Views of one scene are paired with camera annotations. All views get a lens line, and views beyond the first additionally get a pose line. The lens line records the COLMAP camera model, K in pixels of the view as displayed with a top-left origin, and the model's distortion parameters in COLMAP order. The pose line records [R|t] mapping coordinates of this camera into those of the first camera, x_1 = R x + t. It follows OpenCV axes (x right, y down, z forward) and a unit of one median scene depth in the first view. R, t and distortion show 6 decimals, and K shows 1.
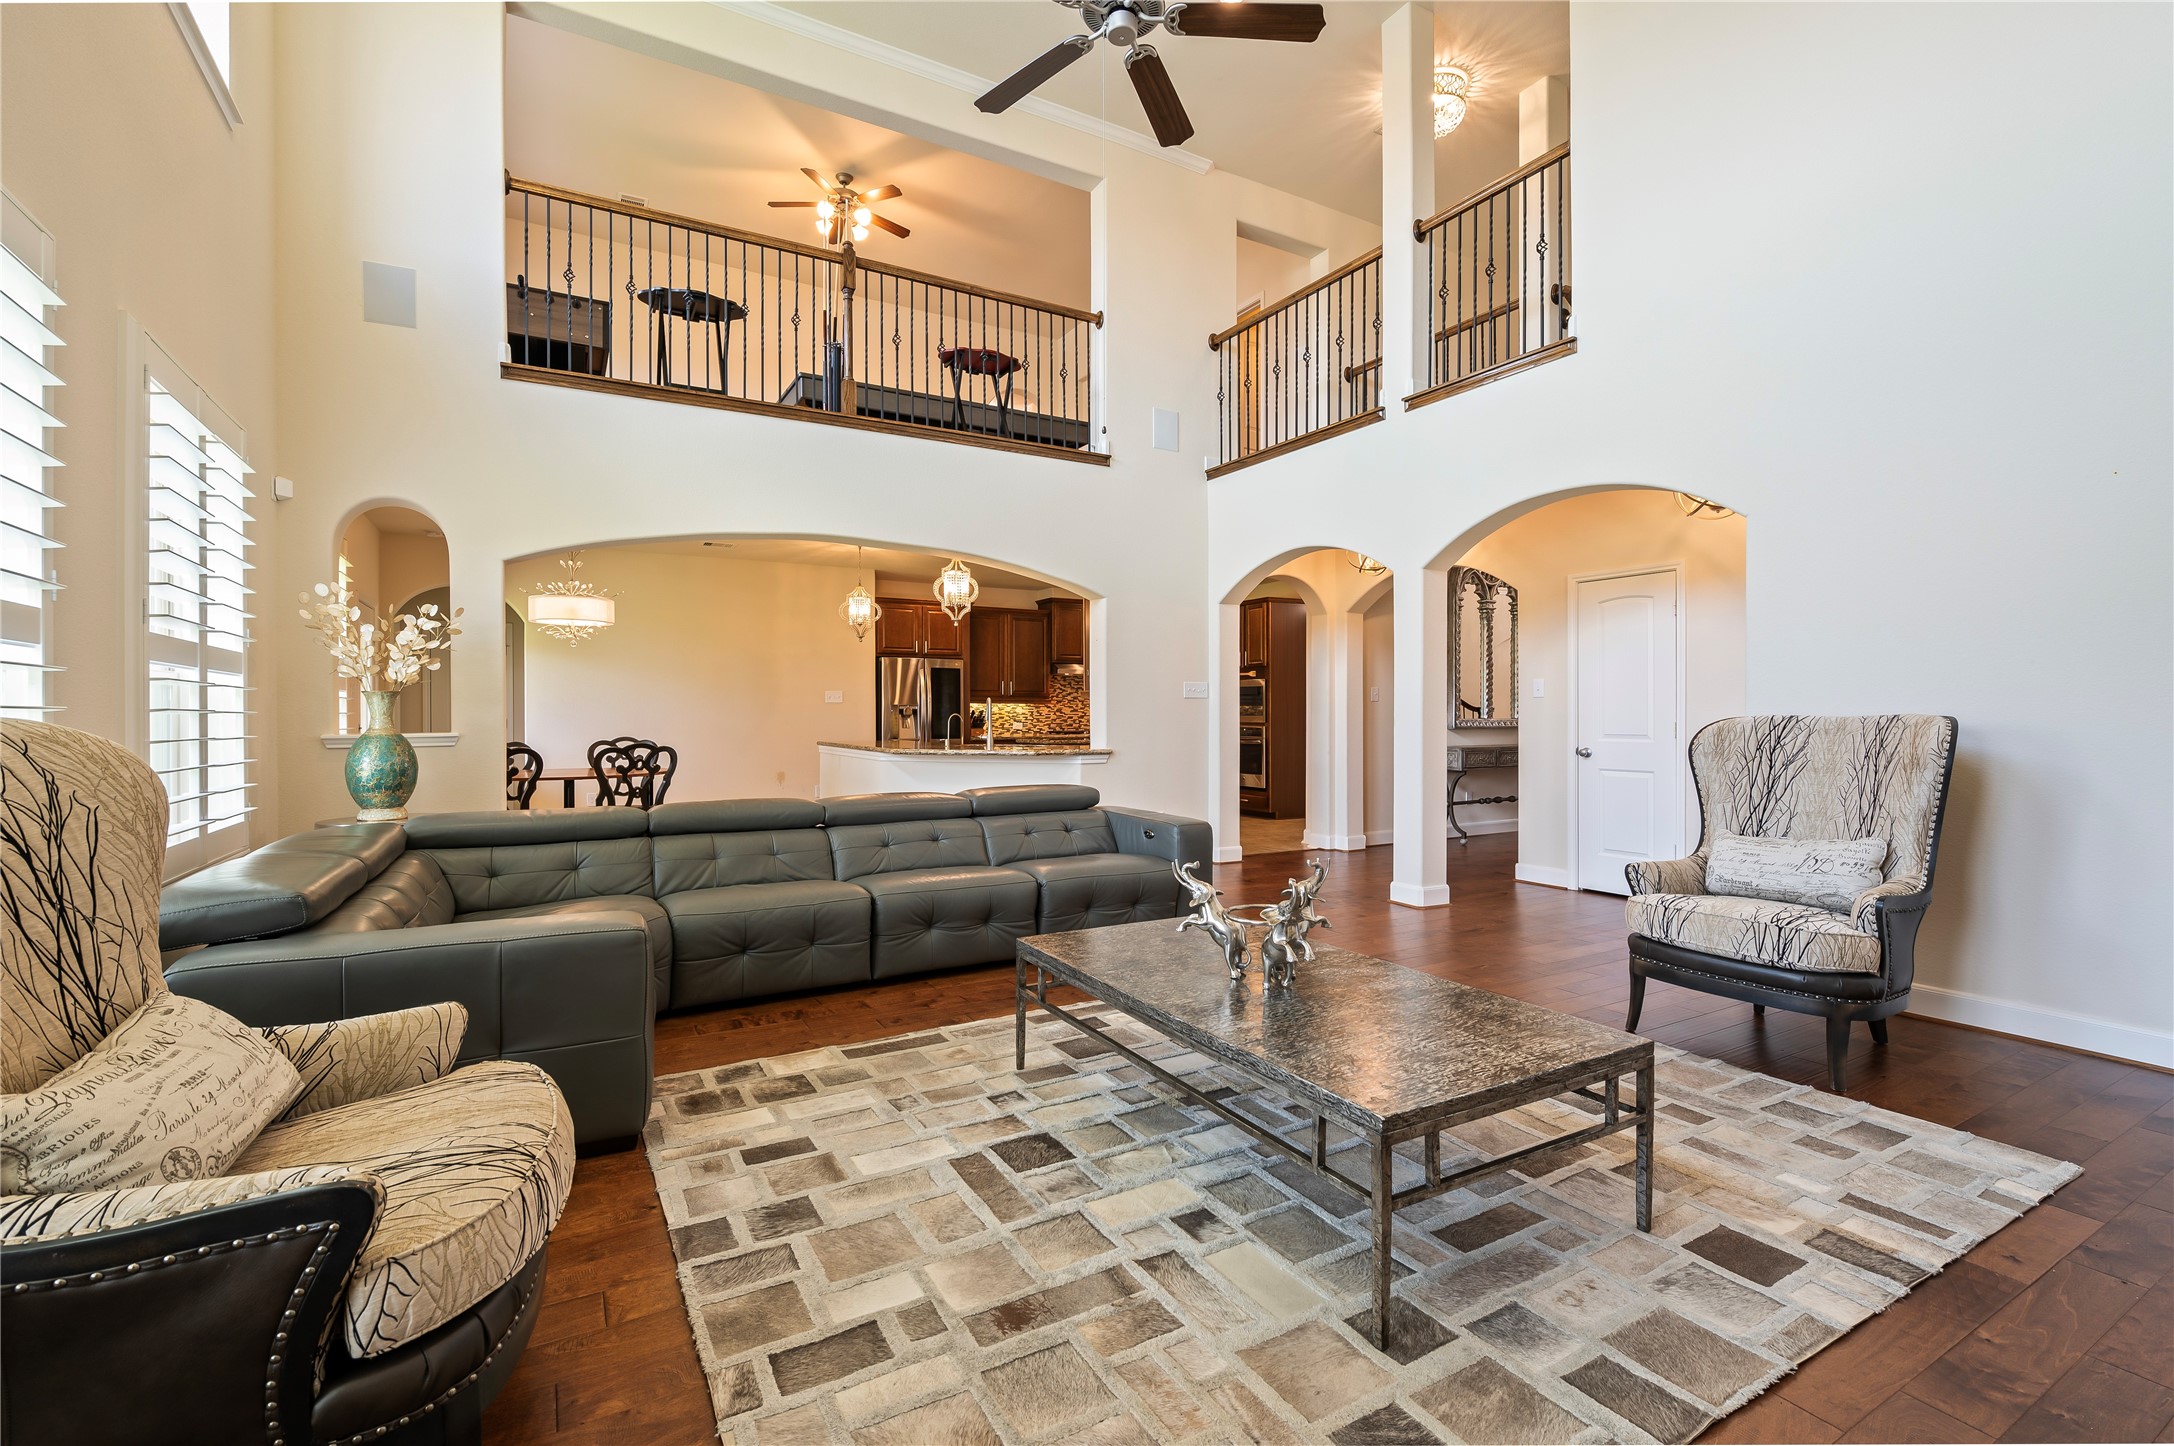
lens RADIAL K [[928.2, 0, 1092.5], [0, 928.2, 724.0], [0, 0, 1]] dist [0.005189, -0.001390]
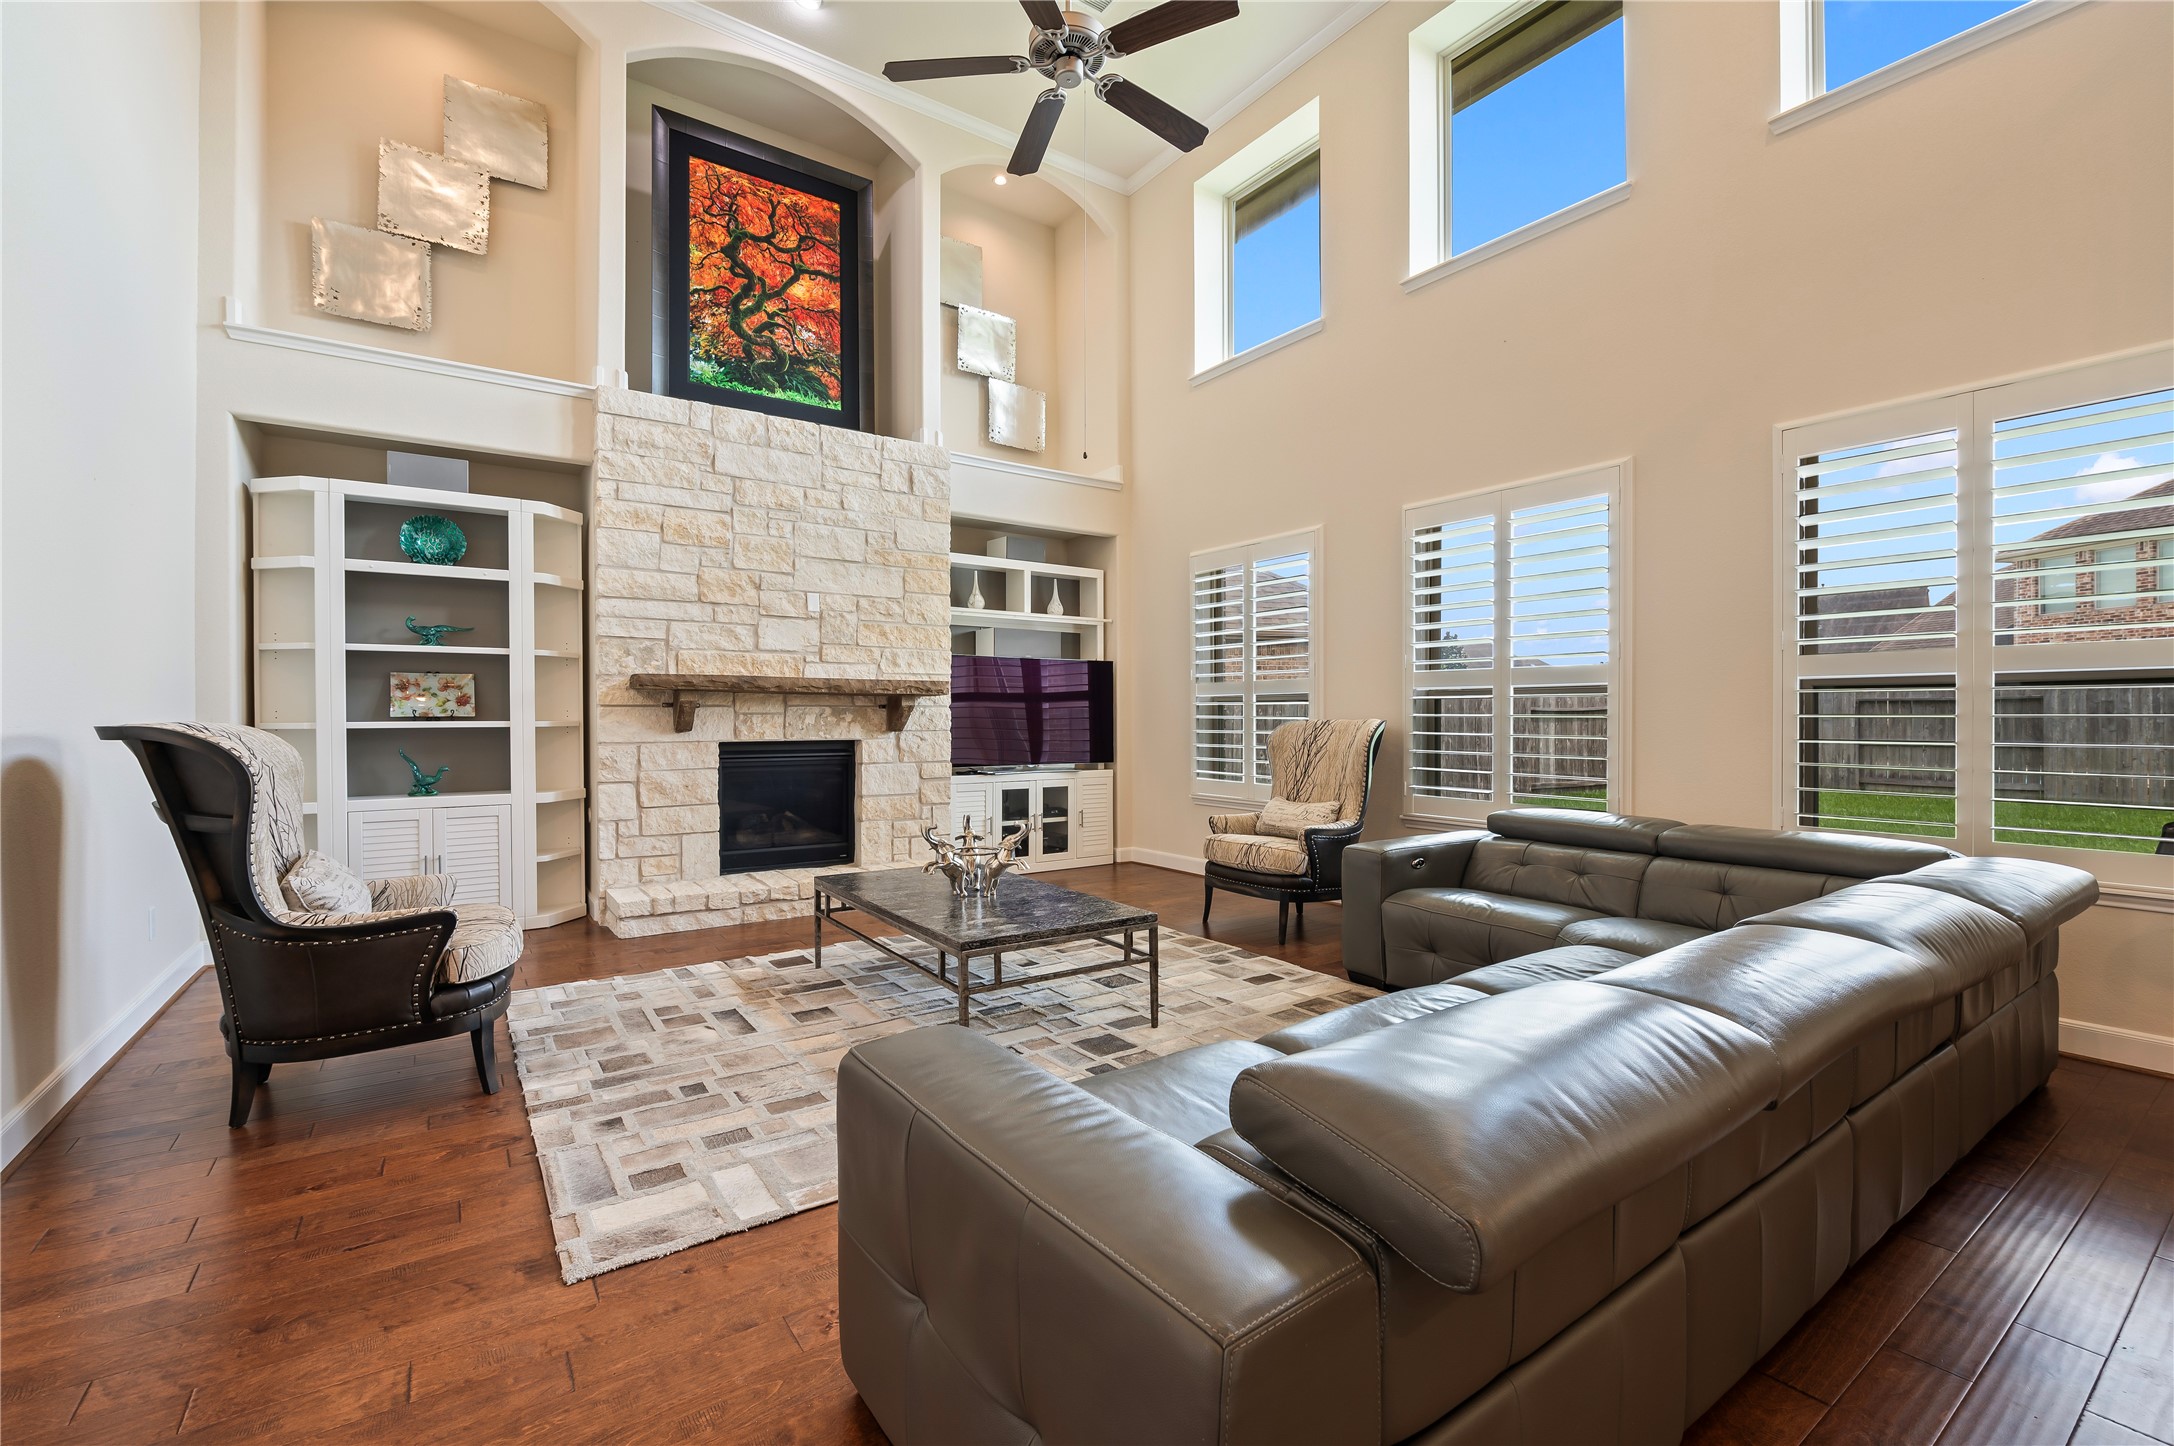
lens RADIAL K [[928.2, 0, 1083.1], [0, 928.2, 701.2], [0, 0, 1]] dist [0.005189, -0.001390]
pose [[-0.997228, 0.001099, -0.074393, 0.152014], [0.001970, 0.999930, -0.011635, -0.054362], [0.074375, -0.011749, -0.997161, 3.133744]]
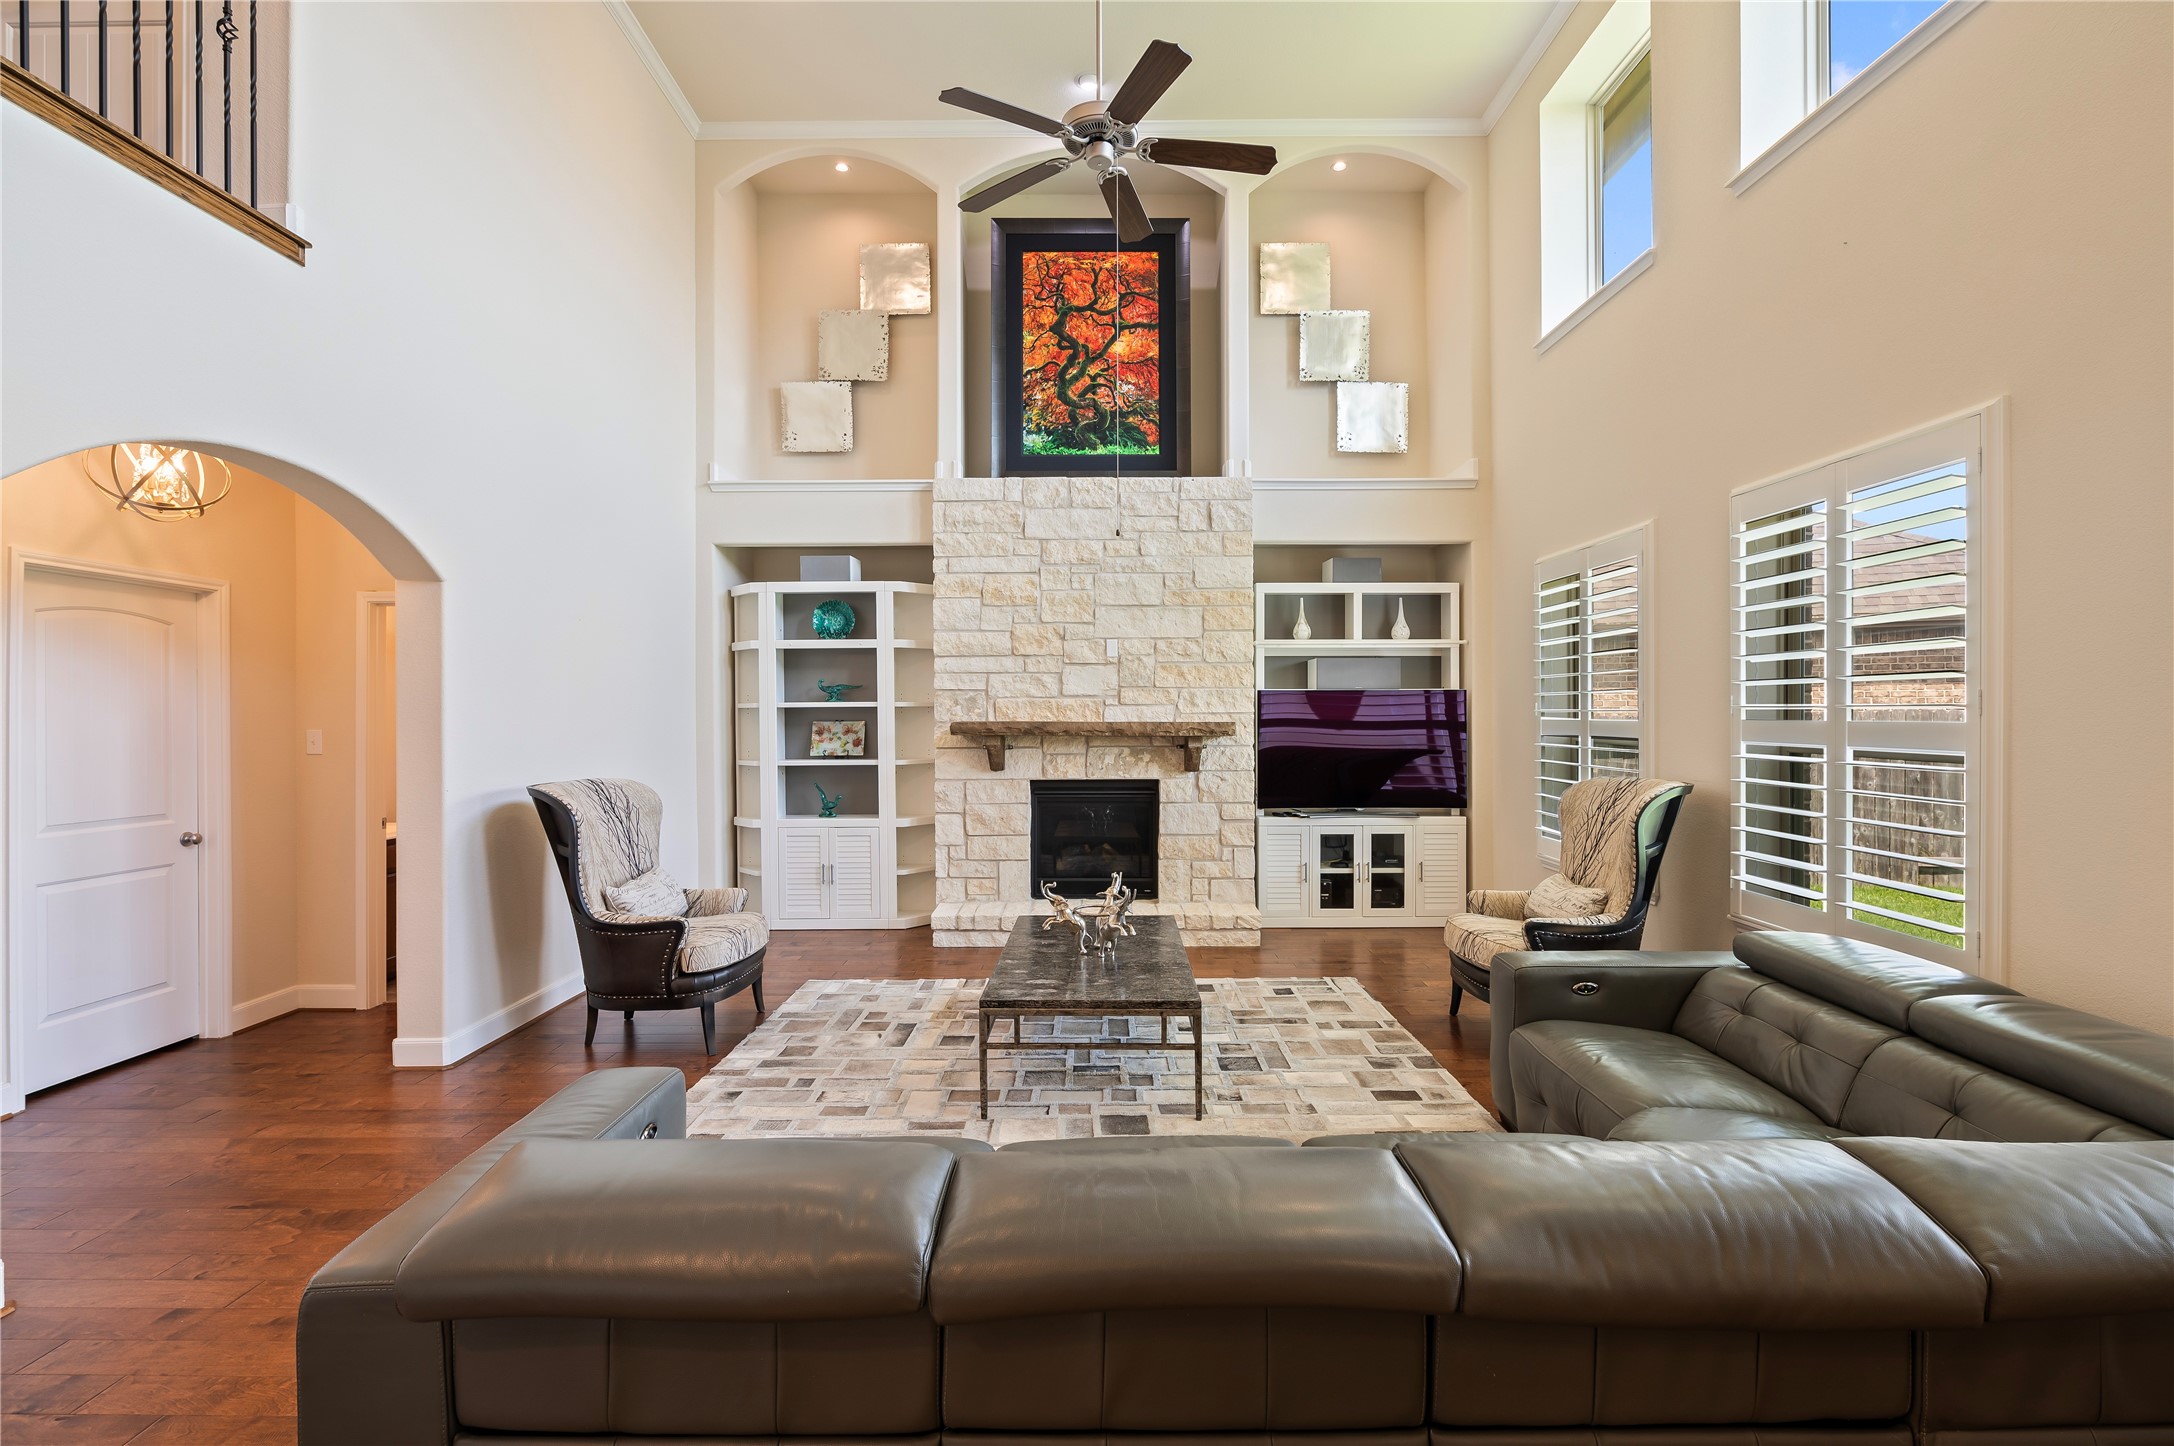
lens RADIAL K [[973.4, 0, 1096.9], [0, 973.4, 722.1], [0, 0, 1]] dist [-0.003876, -0.006506]
pose [[-0.861912, 0.003730, 0.507044, -0.824118], [0.008731, 0.999934, 0.007485, -0.182894], [-0.506982, 0.010878, -0.861888, 2.967133]]
